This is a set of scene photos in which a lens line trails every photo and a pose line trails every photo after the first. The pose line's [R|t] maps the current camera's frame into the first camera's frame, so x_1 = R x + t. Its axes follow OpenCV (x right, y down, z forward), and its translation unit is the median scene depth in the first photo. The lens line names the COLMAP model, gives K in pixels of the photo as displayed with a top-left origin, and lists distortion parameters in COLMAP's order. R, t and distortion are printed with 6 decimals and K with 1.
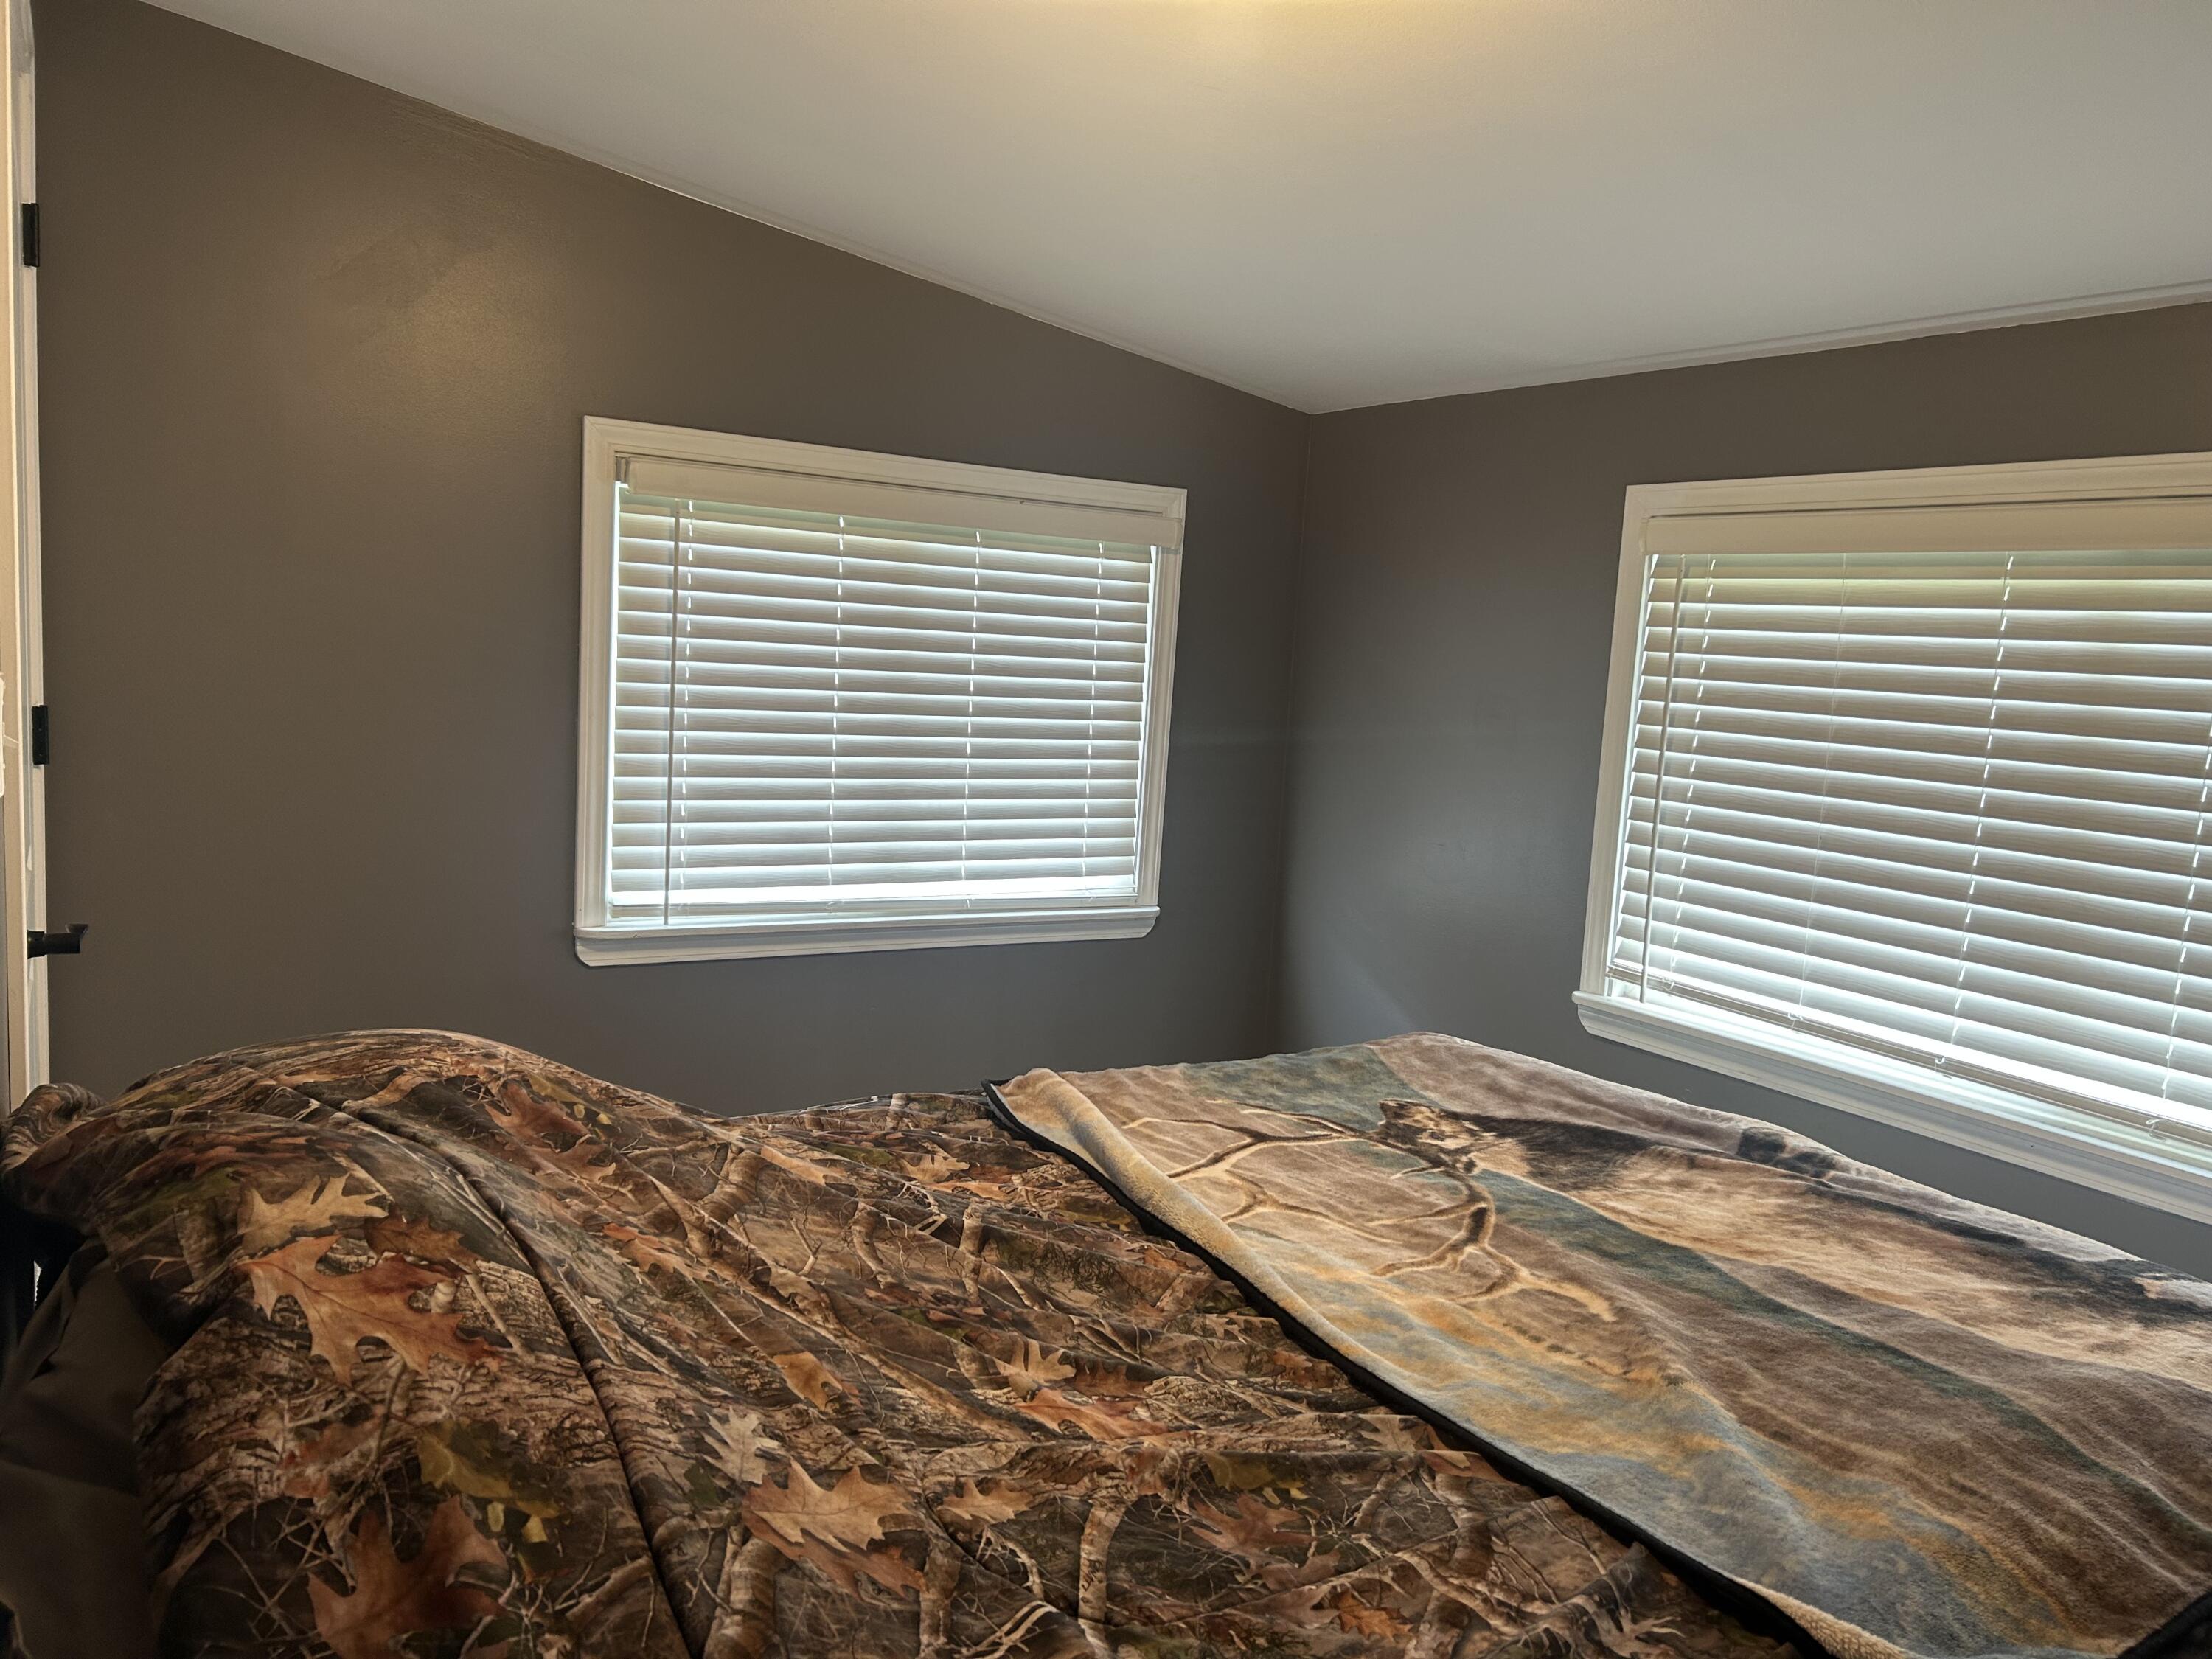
lens RADIAL K [[1663.8, 0, 1106.0], [0, 1663.8, 829.5], [0, 0, 1]] dist [-0.000986, -0.003531]
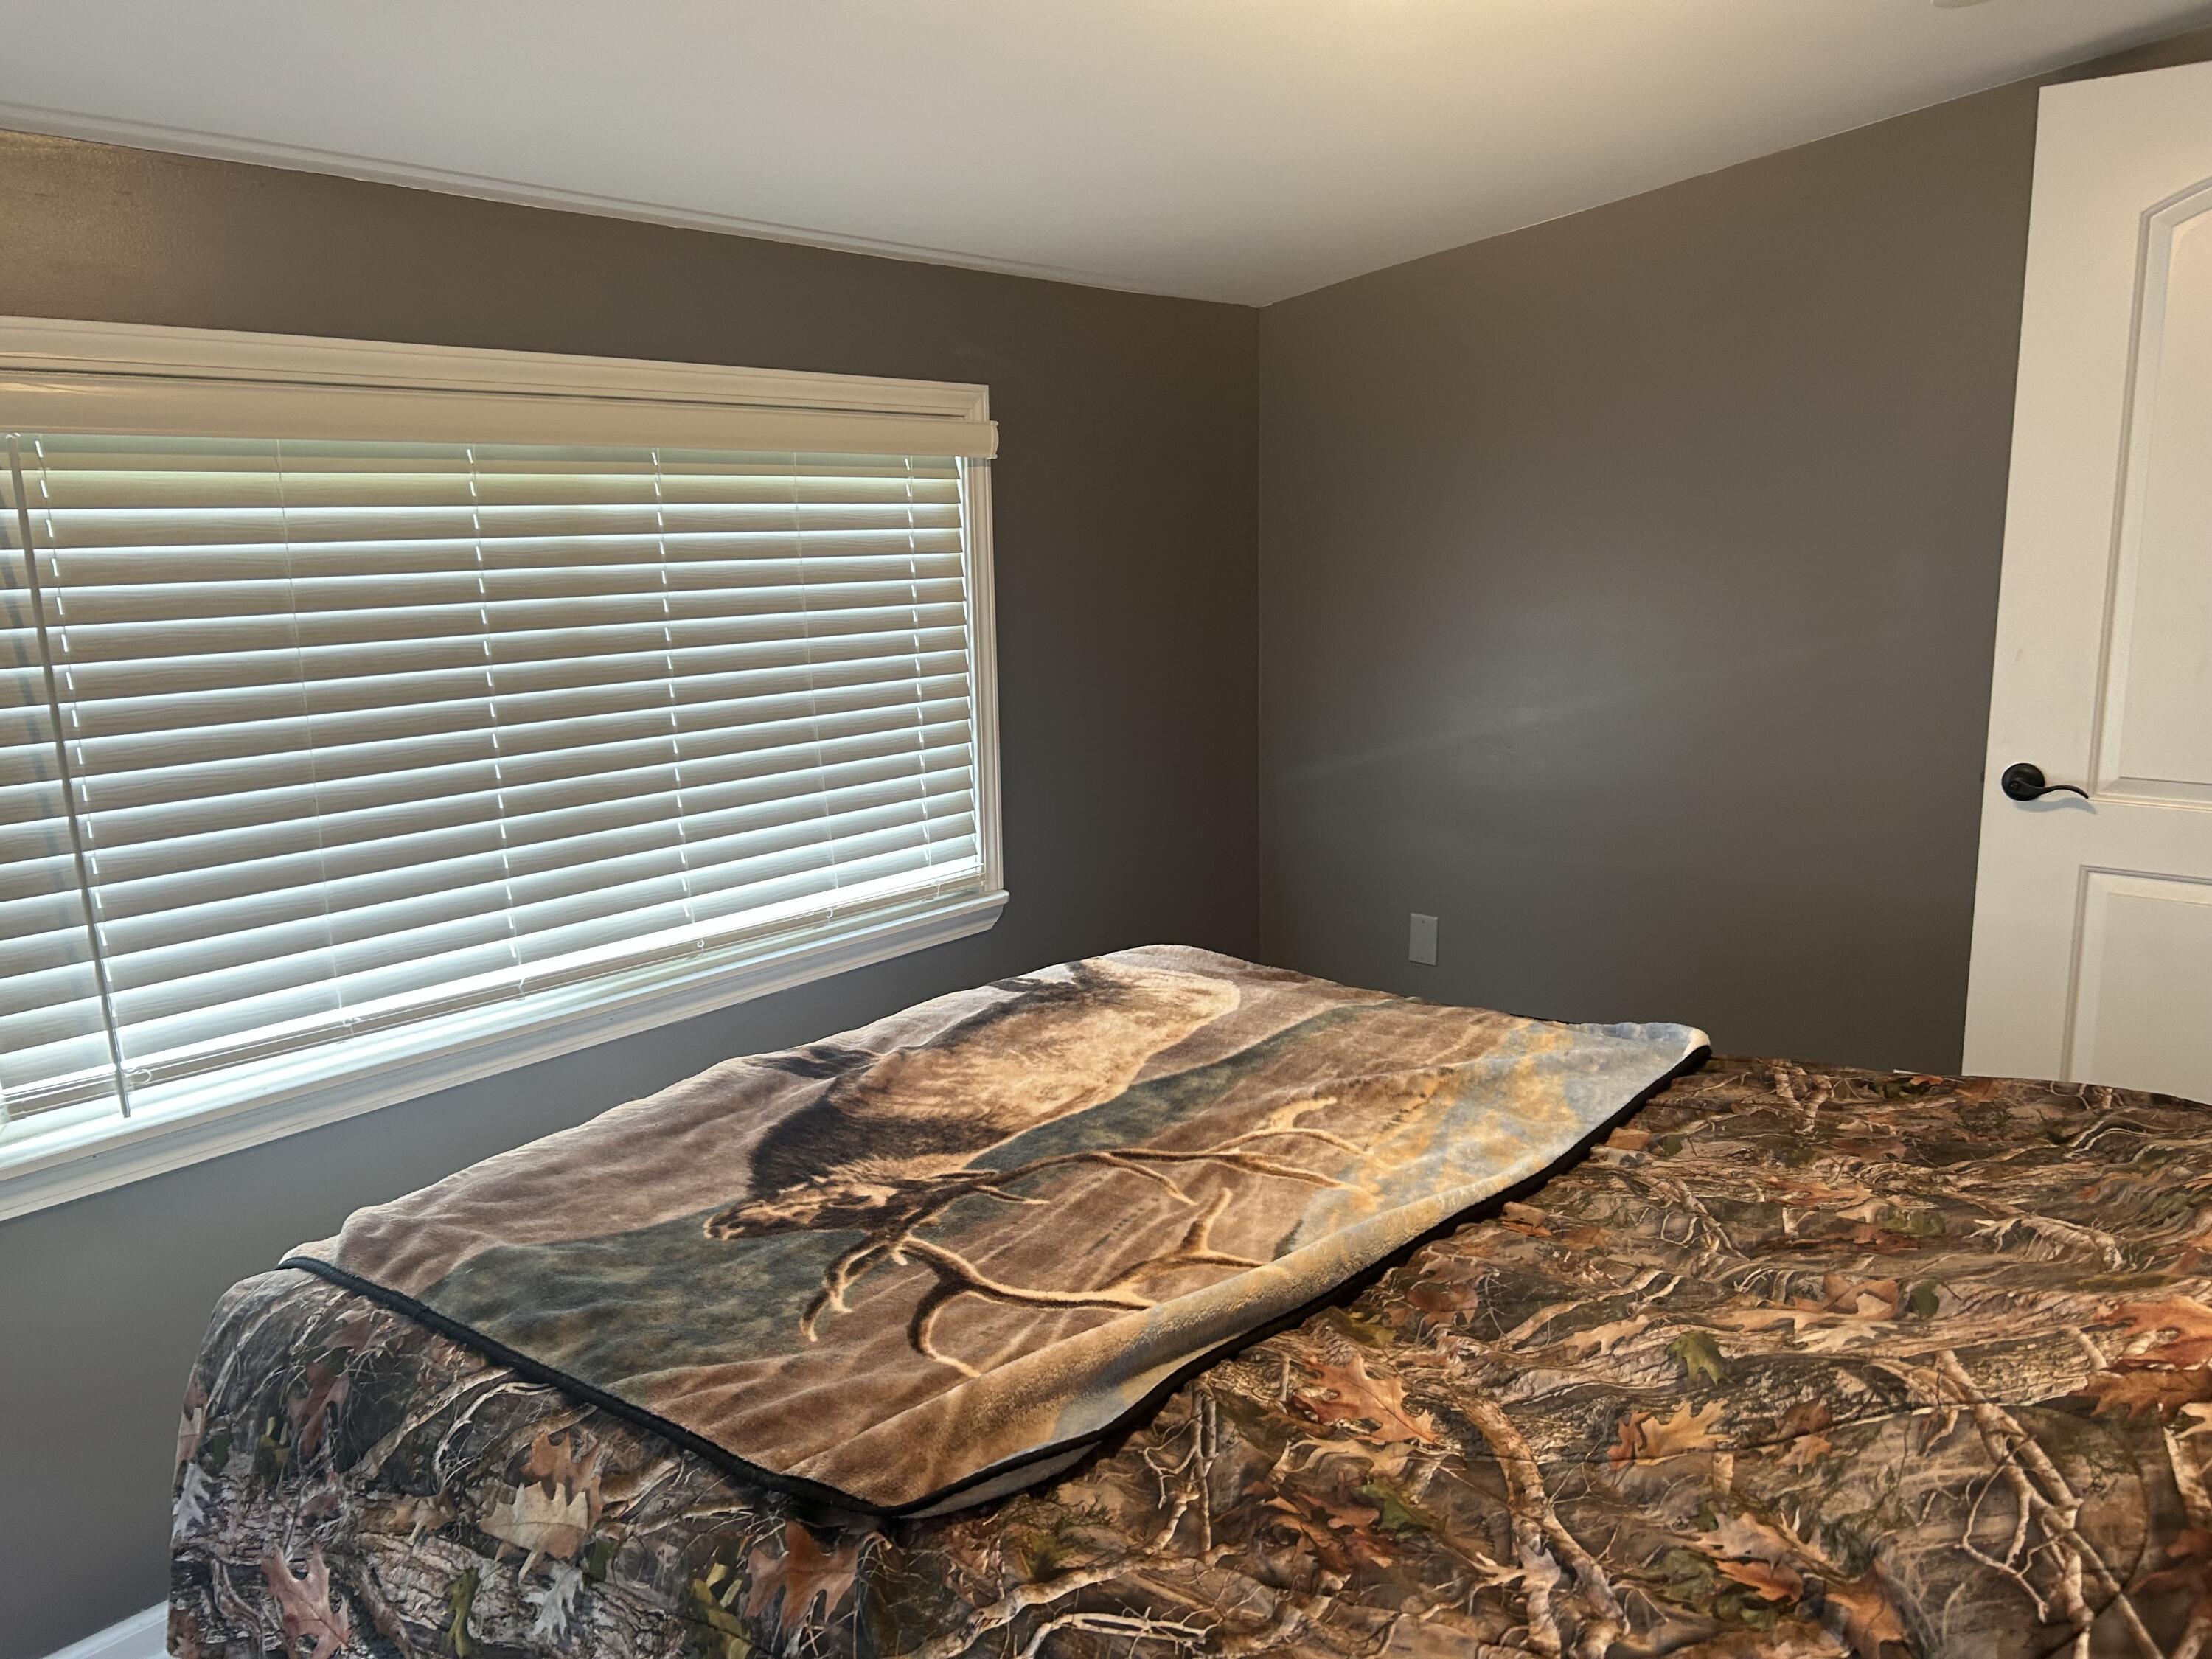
lens RADIAL K [[1663.8, 0, 1106.0], [0, 1663.8, 829.5], [0, 0, 1]] dist [-0.000986, -0.003531]
pose [[-0.344619, -0.211259, 0.914663, -0.544819], [0.124886, 0.955370, 0.267714, -0.186627], [-0.930398, 0.206488, -0.302855, 1.120931]]
